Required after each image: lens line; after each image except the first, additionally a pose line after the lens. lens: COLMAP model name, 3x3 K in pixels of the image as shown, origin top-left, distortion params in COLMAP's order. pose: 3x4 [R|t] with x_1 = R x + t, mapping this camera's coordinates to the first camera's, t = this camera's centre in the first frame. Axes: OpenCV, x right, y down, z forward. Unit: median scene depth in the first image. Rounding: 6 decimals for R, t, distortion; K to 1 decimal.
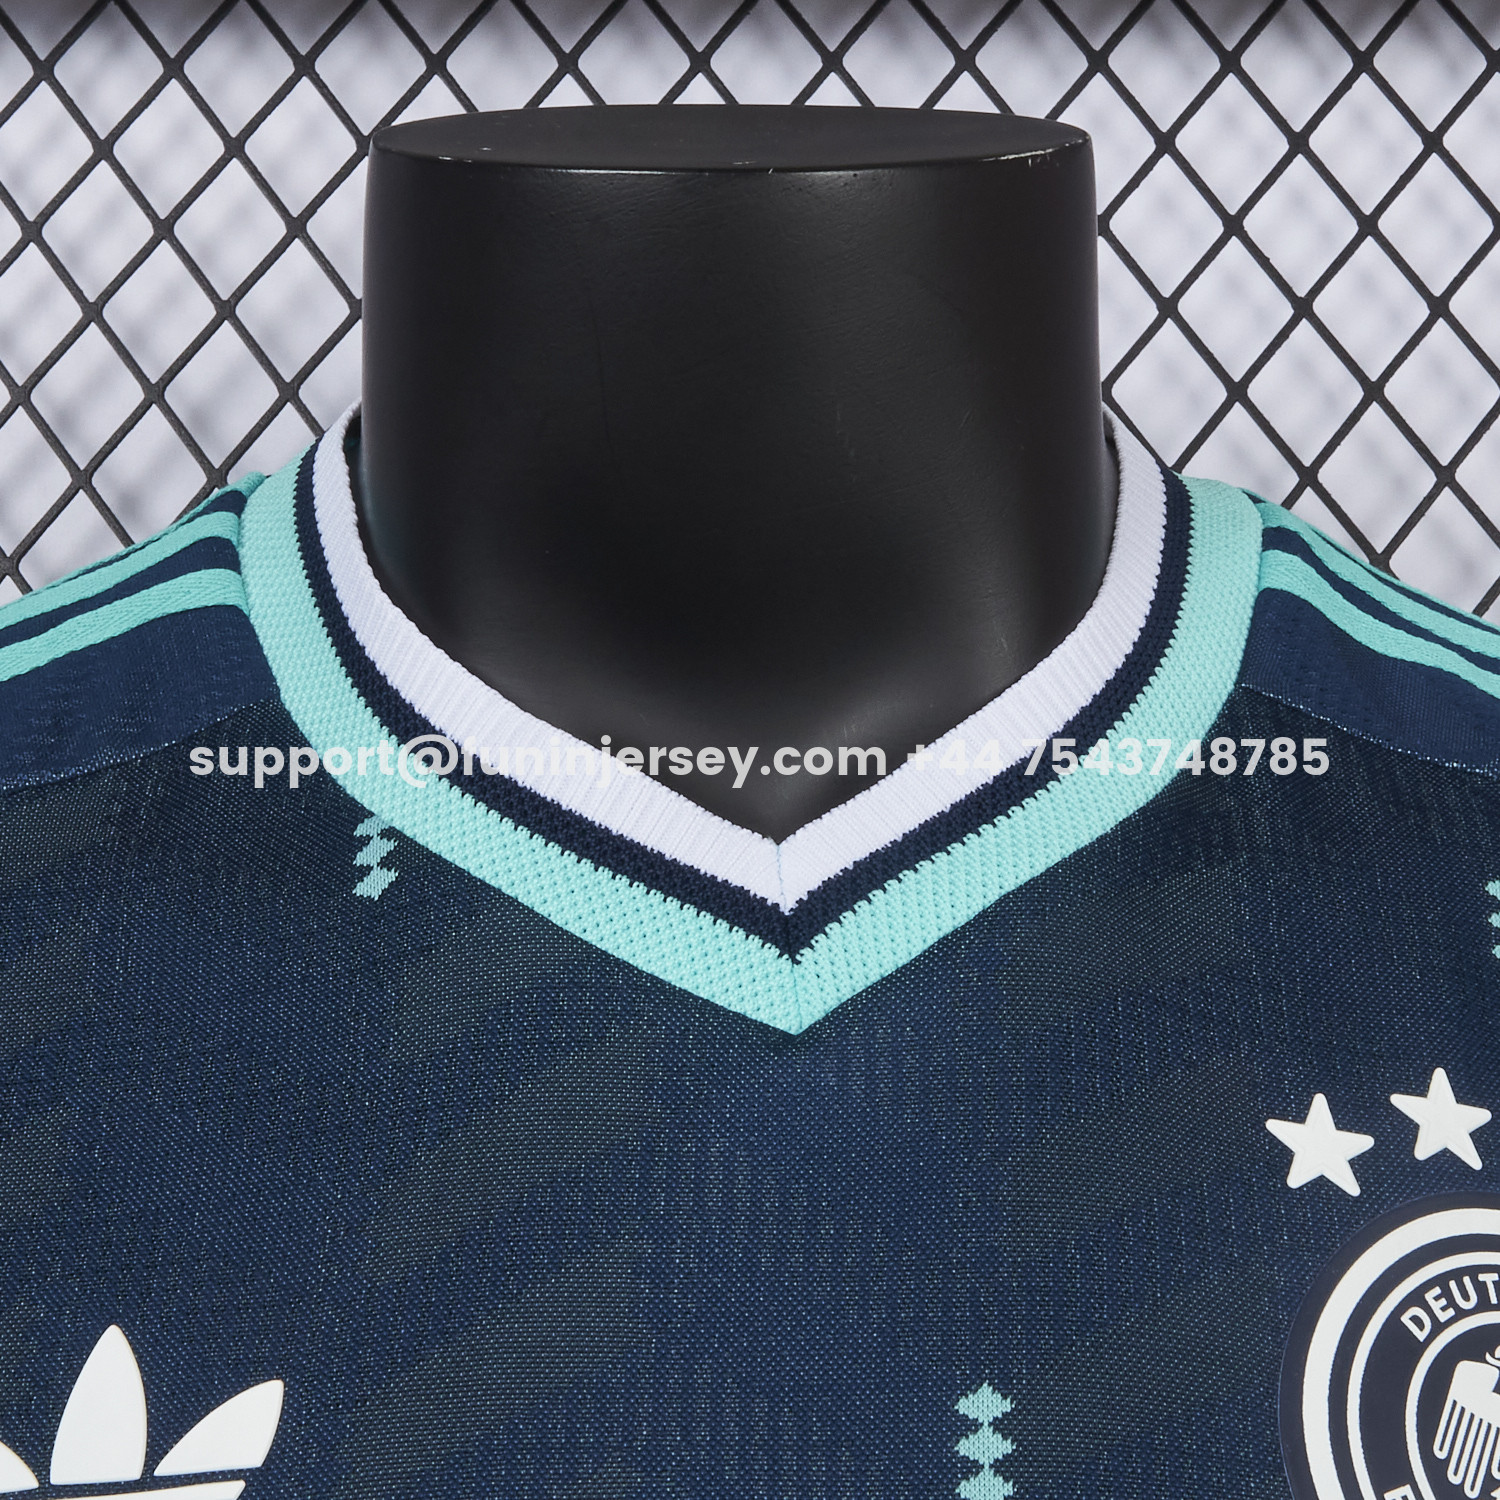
lens RADIAL K [[2967.3, 0, 750.0], [0, 2967.3, 750.0], [0, 0, 1]] dist [-0.018500, -0.106091]
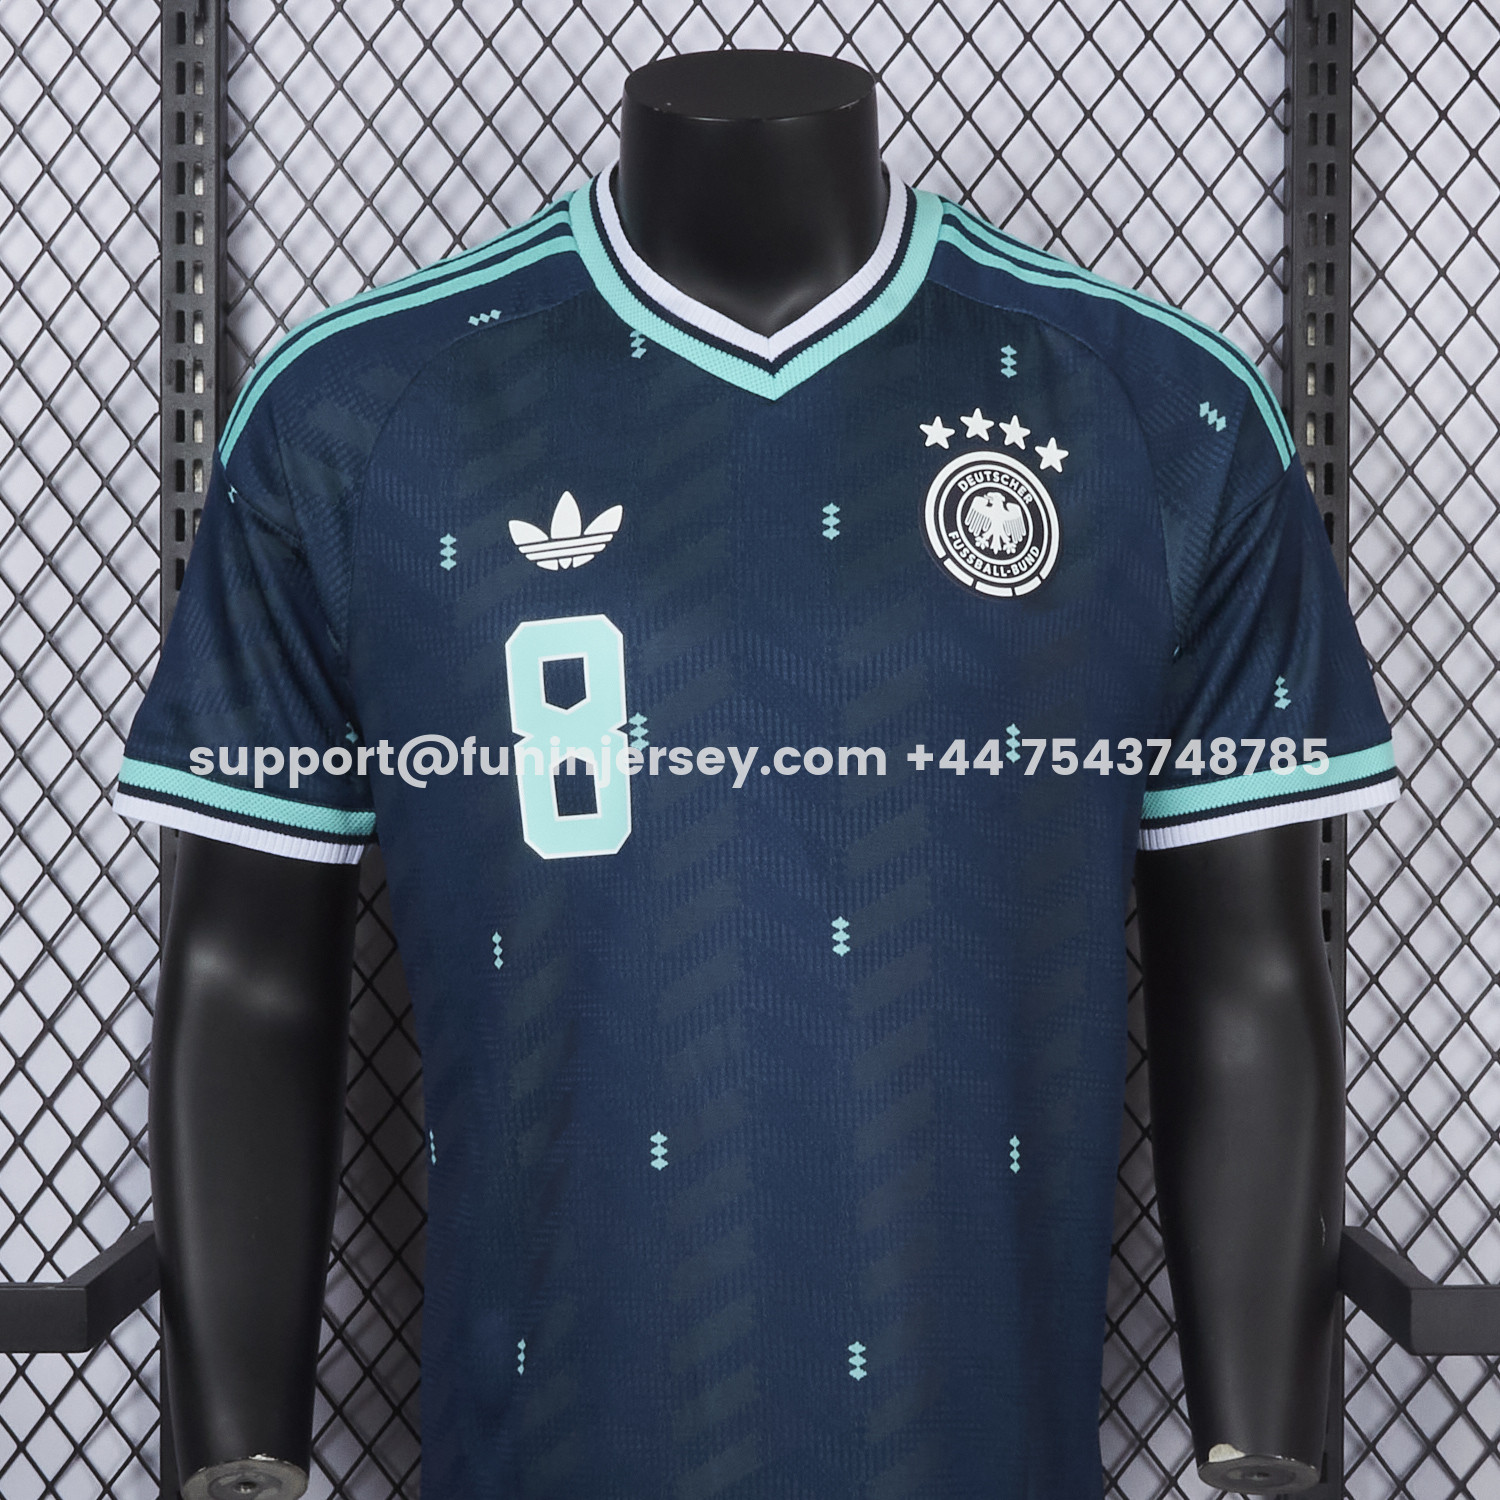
lens RADIAL K [[2967.3, 0, 750.0], [0, 2967.3, 750.0], [0, 0, 1]] dist [-0.018500, -0.106091]
pose [[0.999931, -0.011243, 0.003470, -0.026572], [0.010278, 0.978170, 0.207550, -0.200582], [-0.005727, -0.207500, 0.978218, -2.220469]]
